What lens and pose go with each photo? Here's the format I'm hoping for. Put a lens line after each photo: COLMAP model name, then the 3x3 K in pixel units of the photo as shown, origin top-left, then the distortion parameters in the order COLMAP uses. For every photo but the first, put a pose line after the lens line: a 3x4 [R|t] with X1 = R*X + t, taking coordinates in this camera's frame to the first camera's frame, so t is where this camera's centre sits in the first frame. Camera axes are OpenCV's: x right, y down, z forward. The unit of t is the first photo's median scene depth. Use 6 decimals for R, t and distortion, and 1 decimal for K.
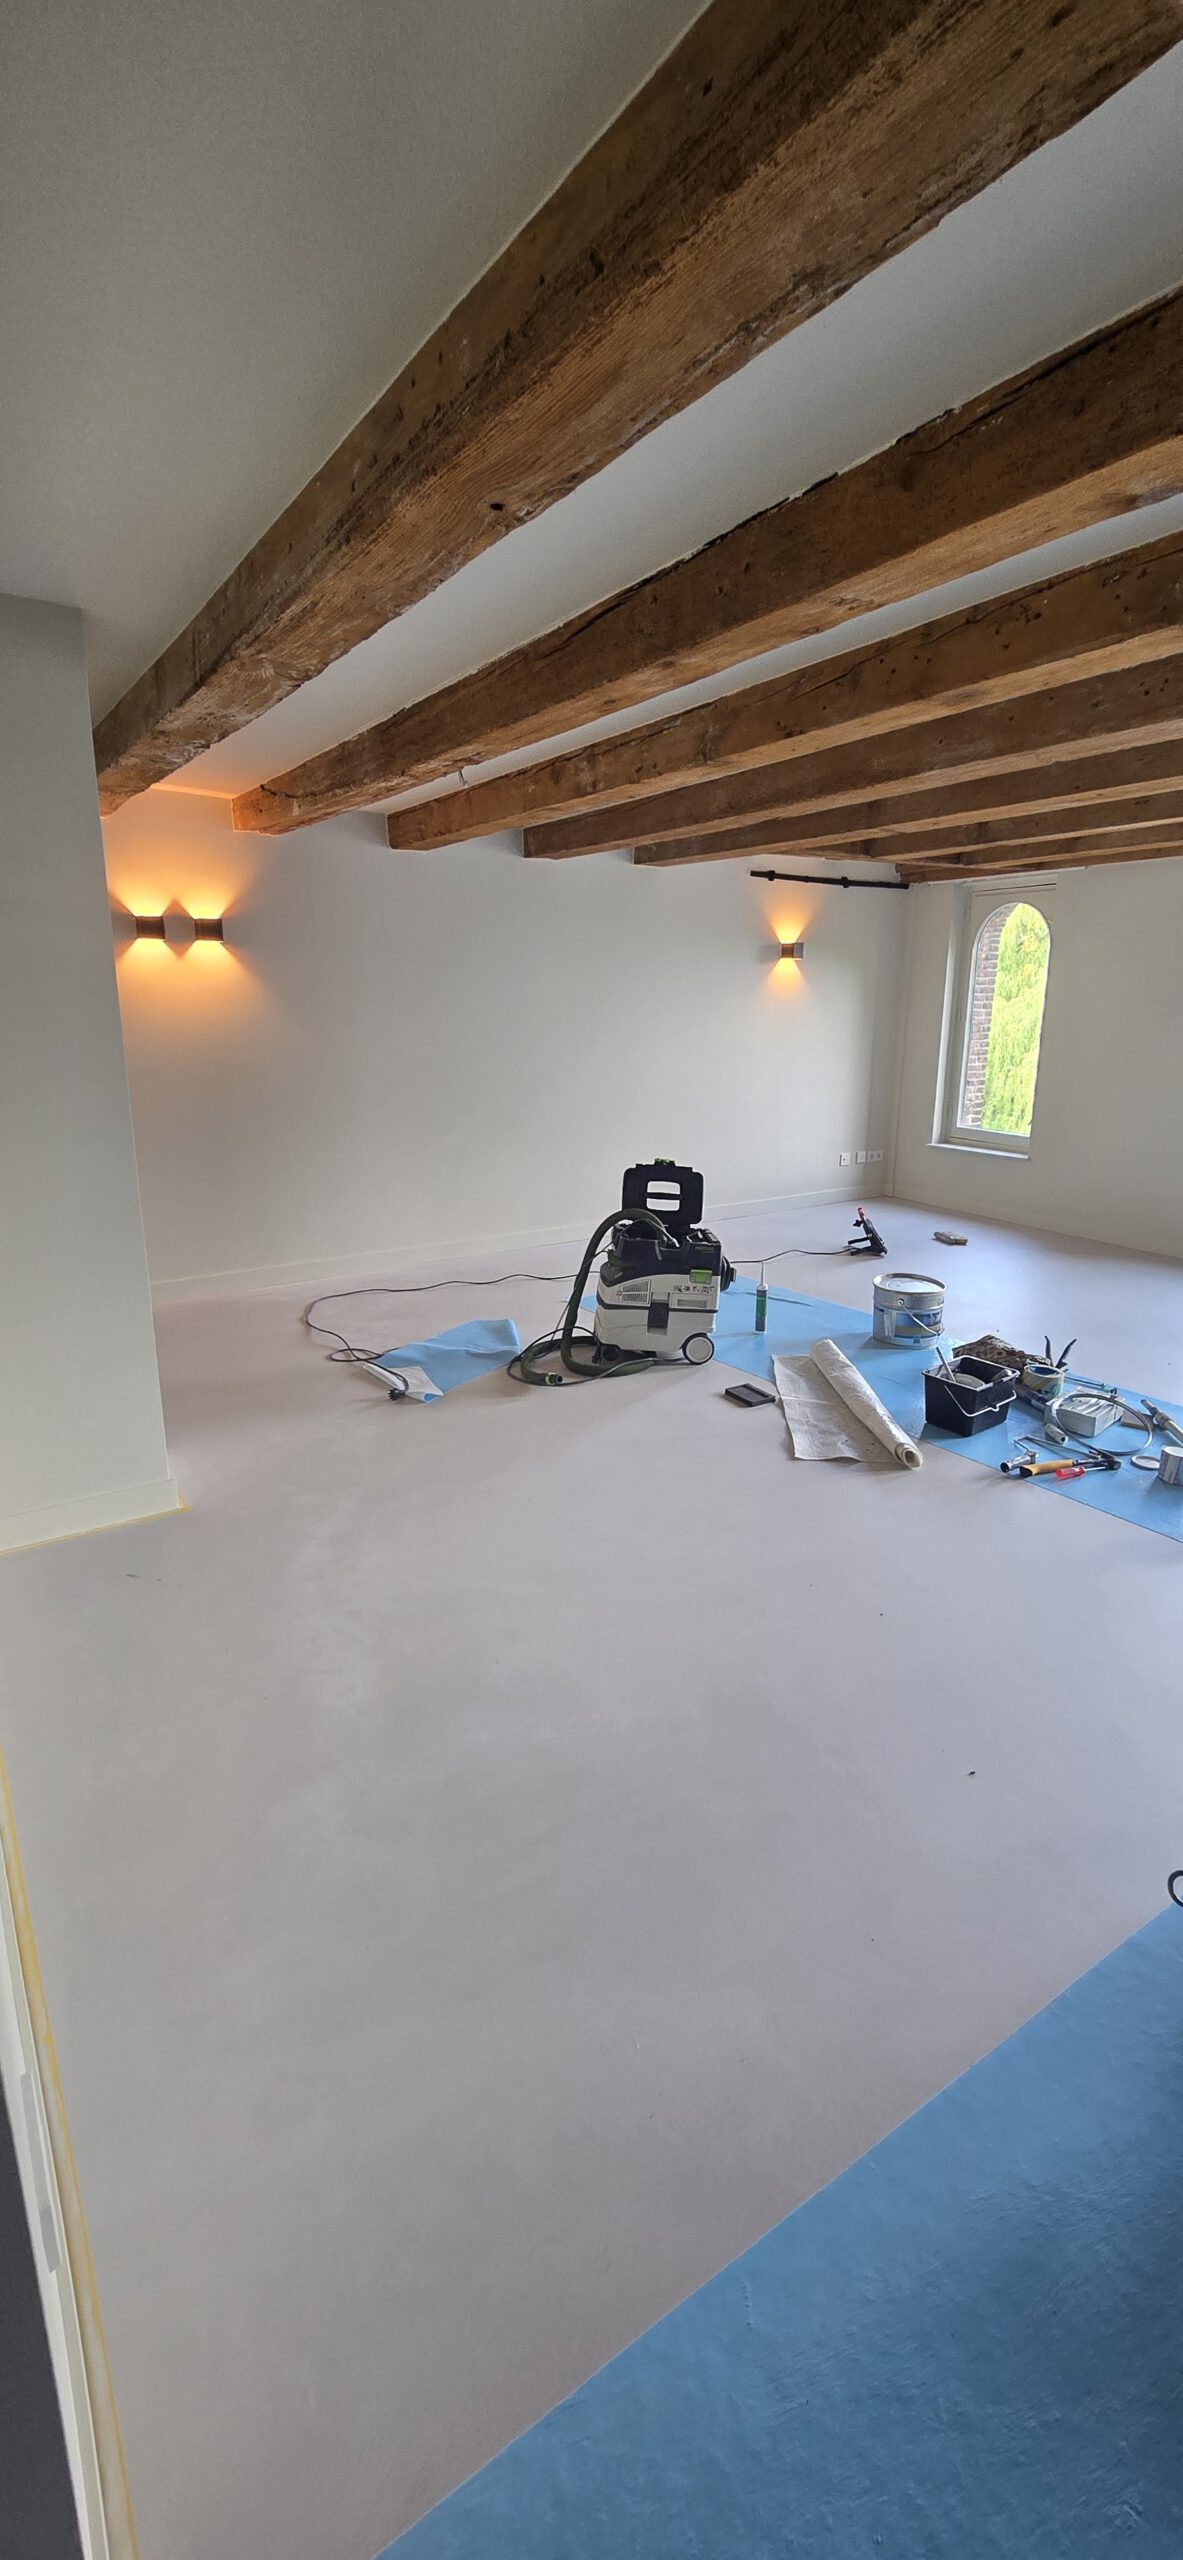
lens RADIAL K [[1060.3, 0, 588.0], [0, 1060.3, 1265.3], [0, 0, 1]] dist [-0.010238, 0.003173]
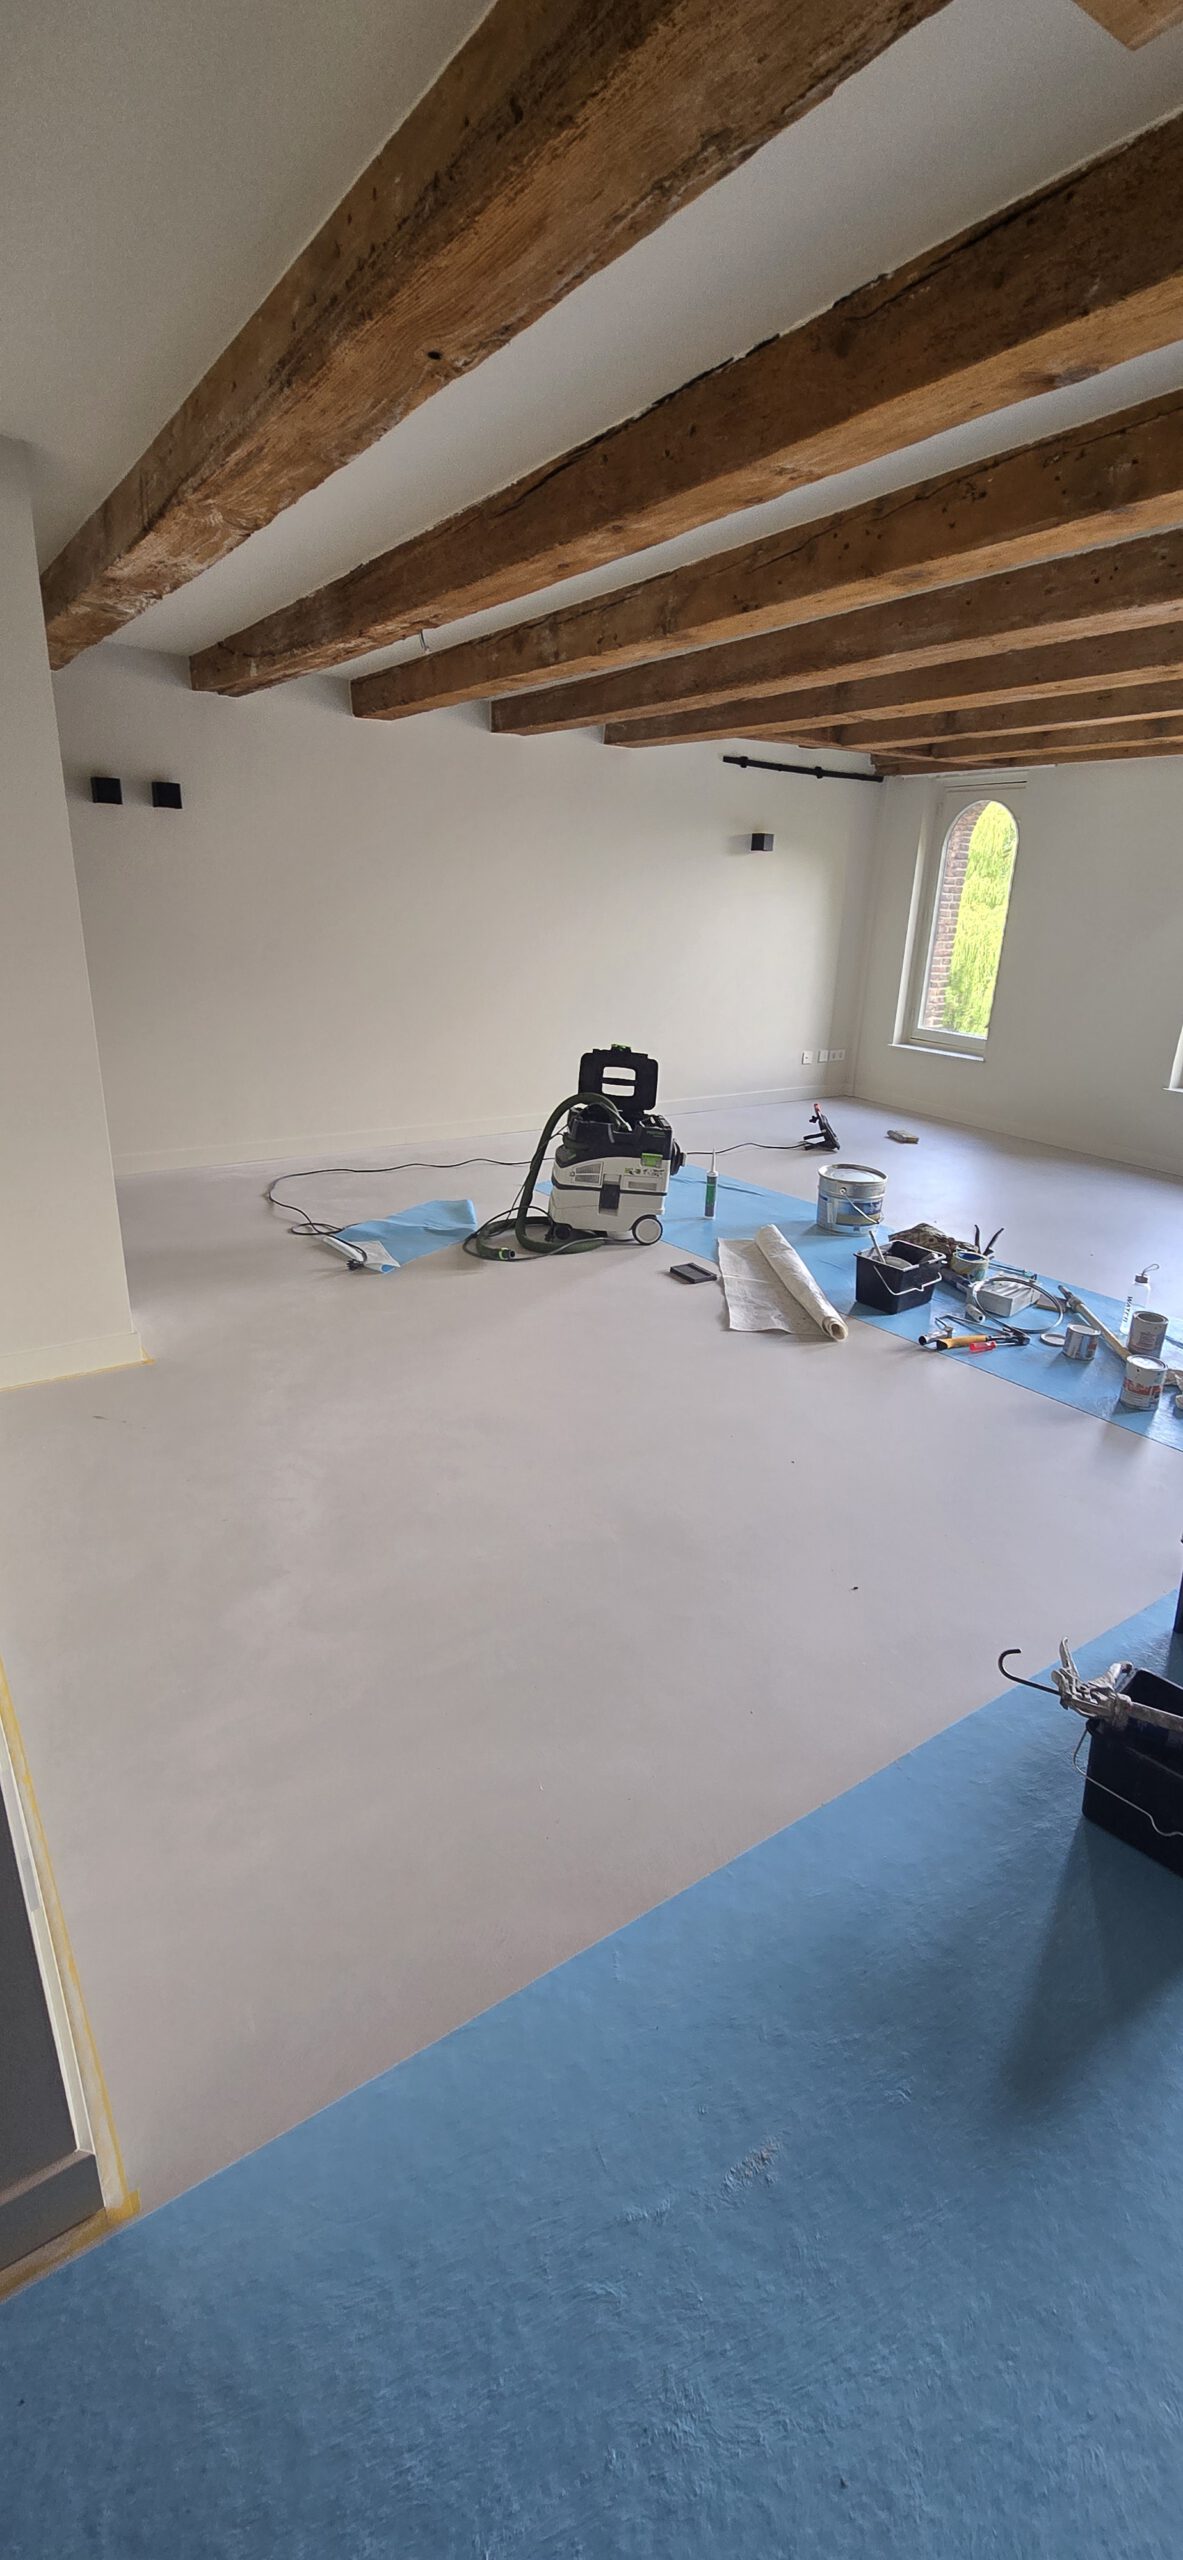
lens RADIAL K [[1060.3, 0, 598.3], [0, 1060.3, 1280.7], [0, 0, 1]] dist [-0.010238, 0.003173]
pose [[0.999194, 0.022281, 0.033377, 0.029530], [-0.025601, 0.994393, 0.102602, 0.030071], [-0.030904, -0.103374, 0.994162, -0.053731]]
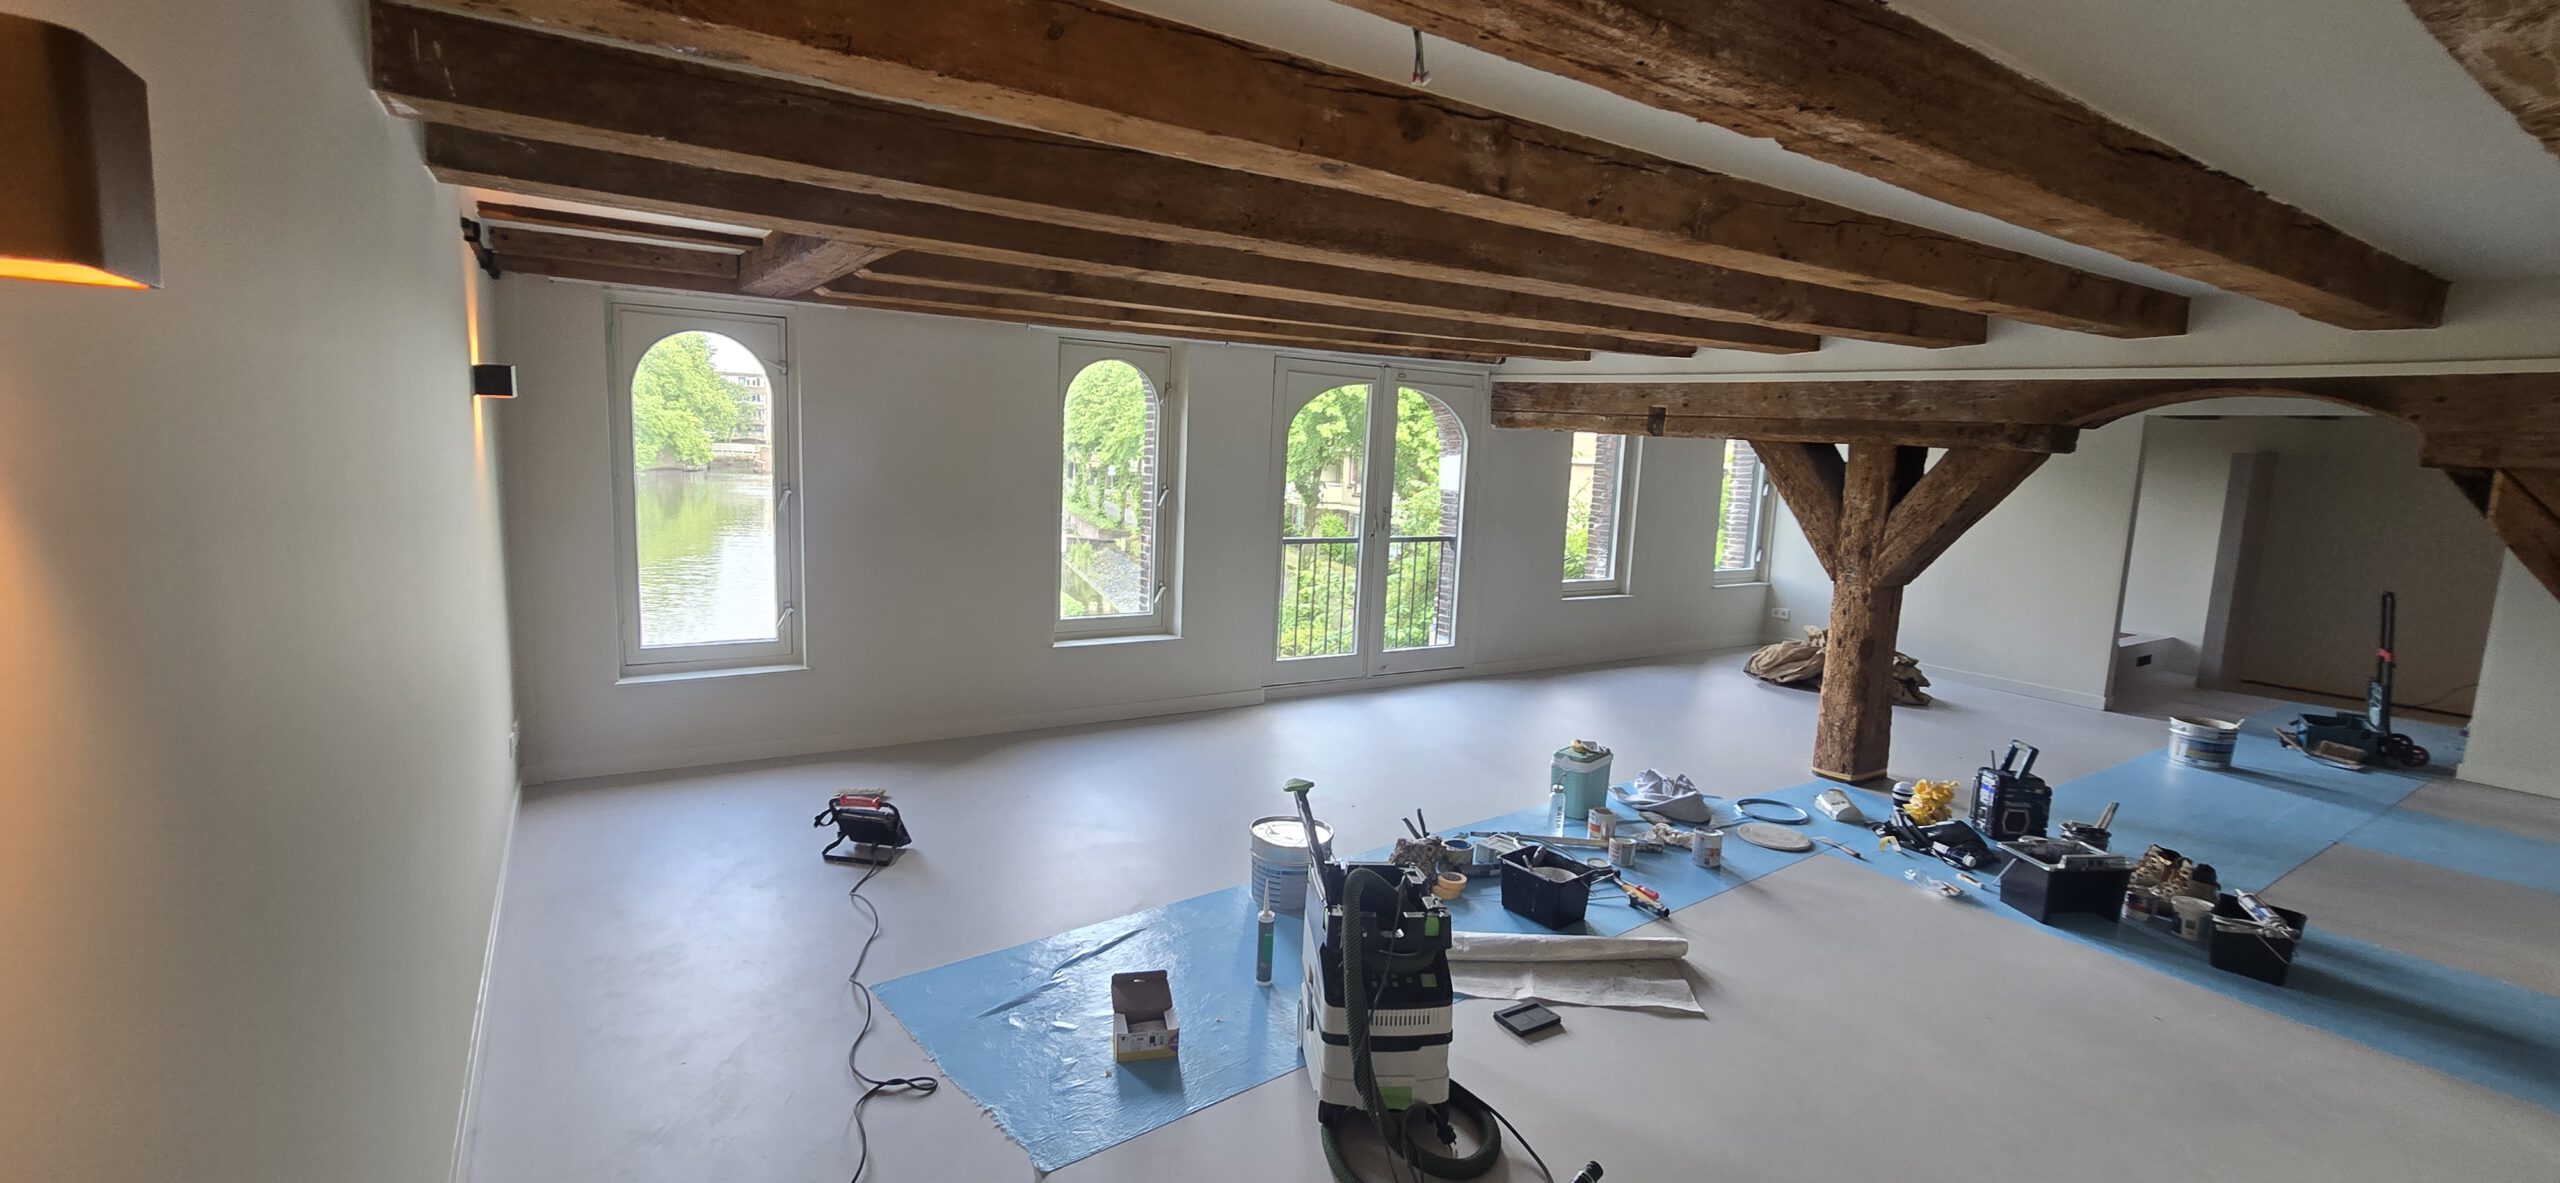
lens RADIAL K [[1060.3, 0, 1279.8], [0, 1060.3, 579.2], [0, 0, 1]] dist [-0.010238, 0.003173]
pose [[0.001098, -0.128494, 0.991710, -0.711650], [0.211334, 0.969341, 0.125361, -0.402247], [-0.977413, 0.209444, 0.028220, 1.355163]]
